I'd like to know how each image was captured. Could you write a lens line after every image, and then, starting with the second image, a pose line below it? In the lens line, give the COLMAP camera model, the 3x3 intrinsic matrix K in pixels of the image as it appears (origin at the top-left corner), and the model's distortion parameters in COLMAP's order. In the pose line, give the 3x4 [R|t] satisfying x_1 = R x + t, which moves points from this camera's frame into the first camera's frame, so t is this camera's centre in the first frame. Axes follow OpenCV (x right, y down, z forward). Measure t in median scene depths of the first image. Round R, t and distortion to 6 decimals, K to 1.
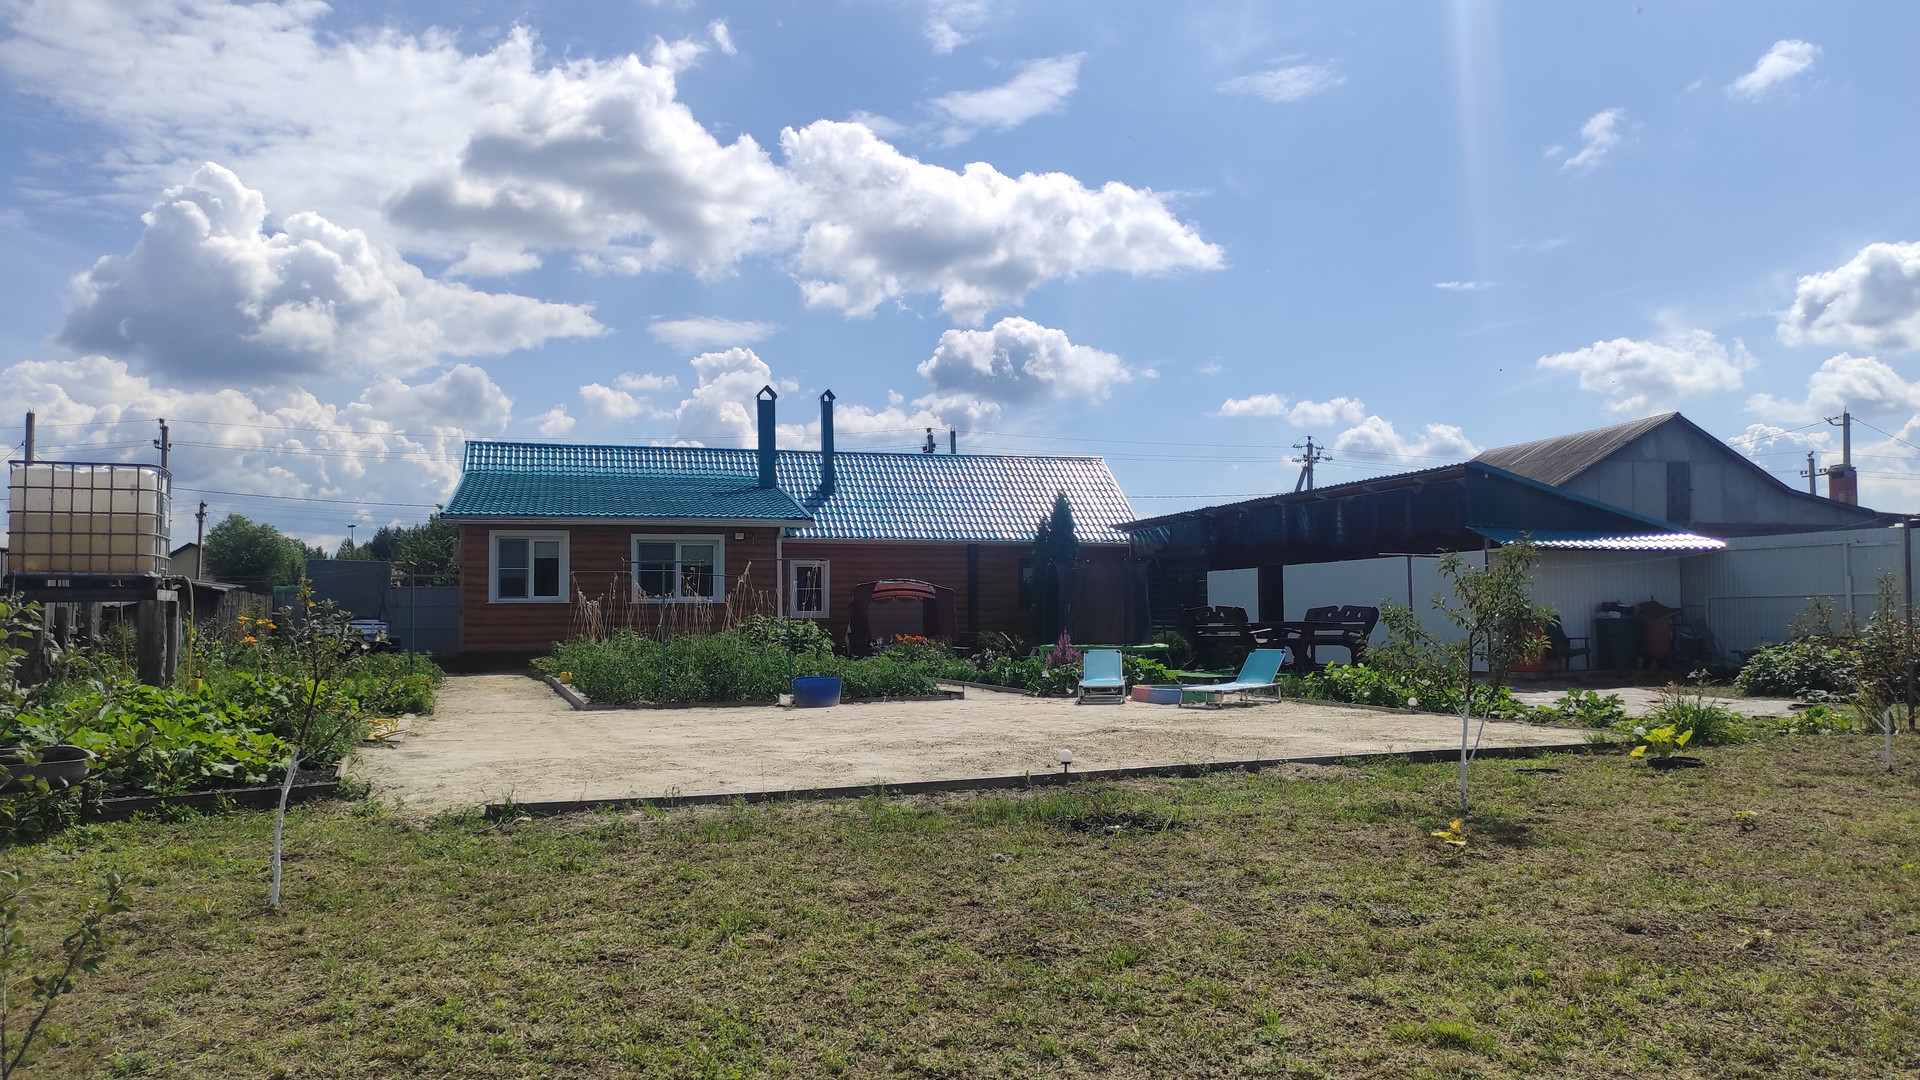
lens RADIAL K [[1427.8, 0, 960.0], [0, 1427.8, 540.0], [0, 0, 1]] dist [0.007996, -0.000584]
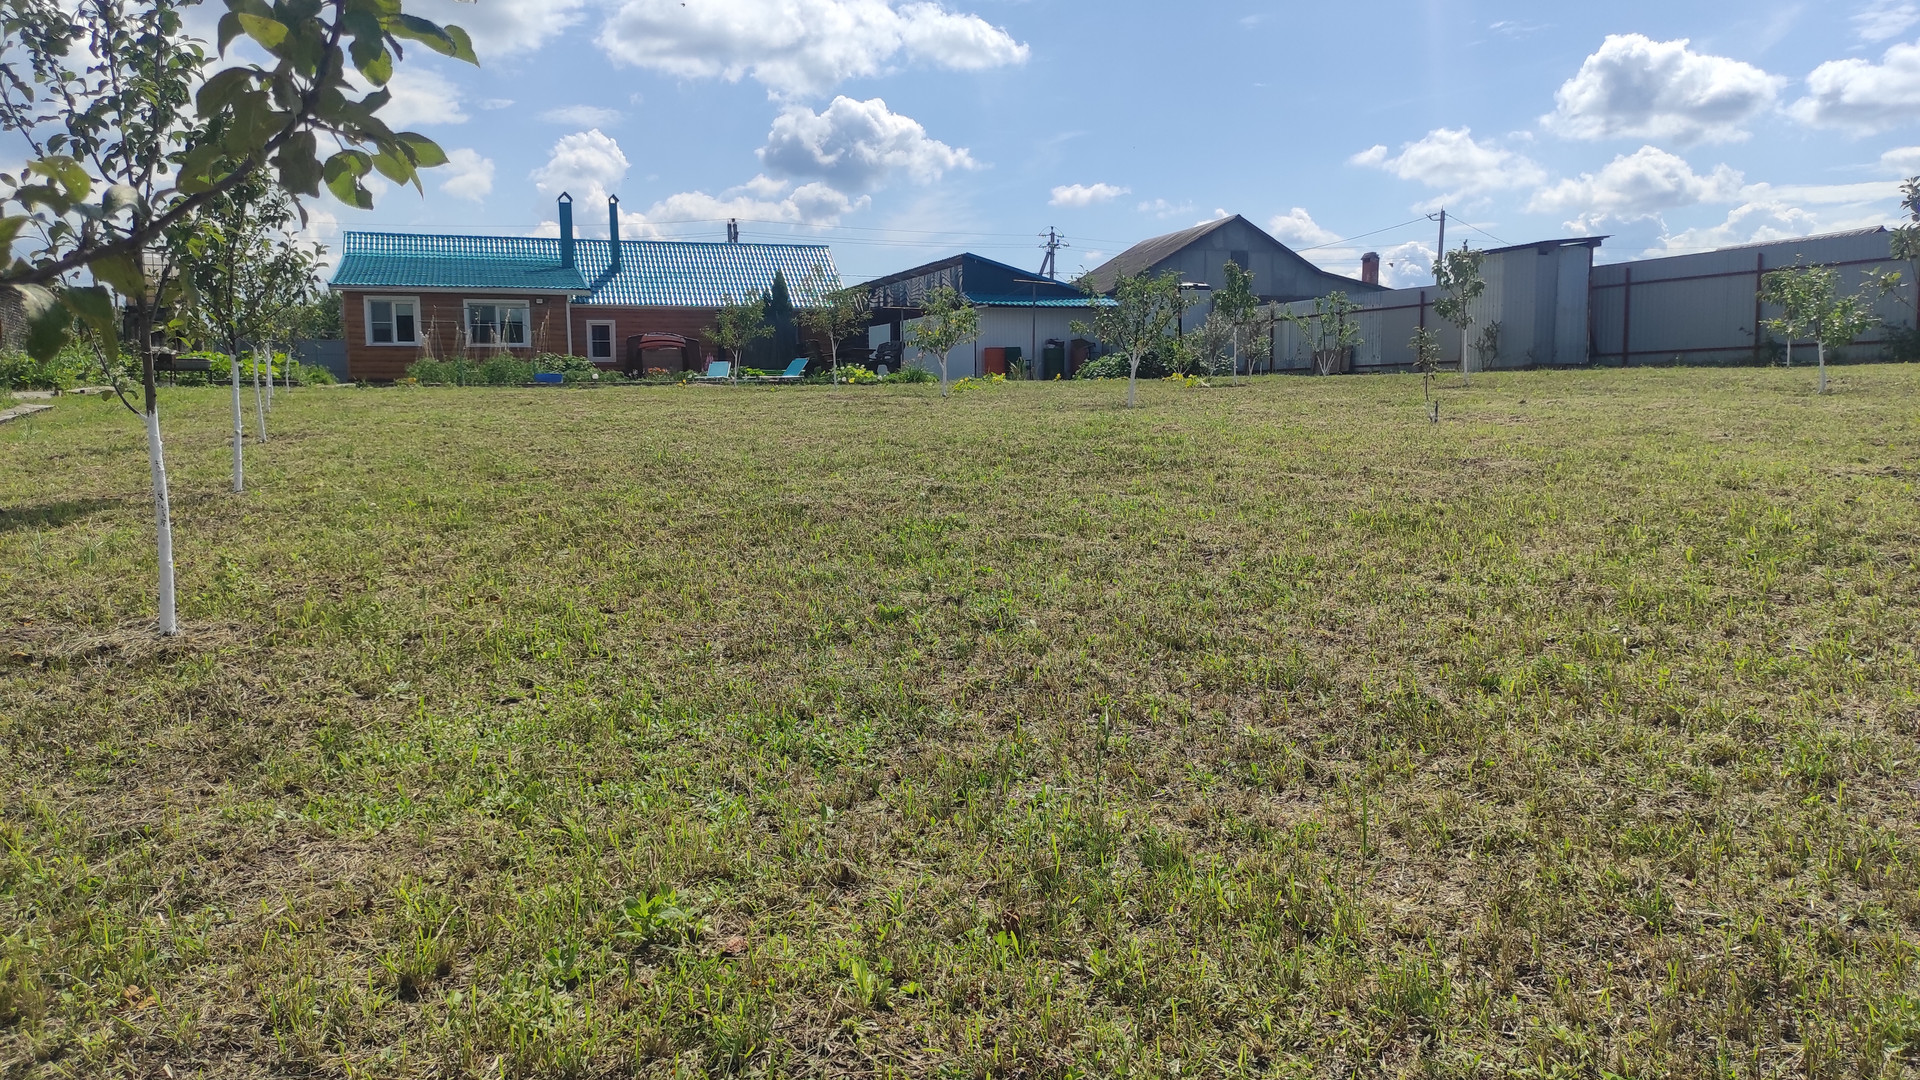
lens RADIAL K [[1427.8, 0, 960.0], [0, 1427.8, 540.0], [0, 0, 1]] dist [0.007996, -0.000584]
pose [[0.997770, -0.009639, 0.066053, 0.155668], [-0.000398, 0.988643, 0.150281, 0.016976], [-0.066752, -0.149972, 0.986434, -0.449773]]
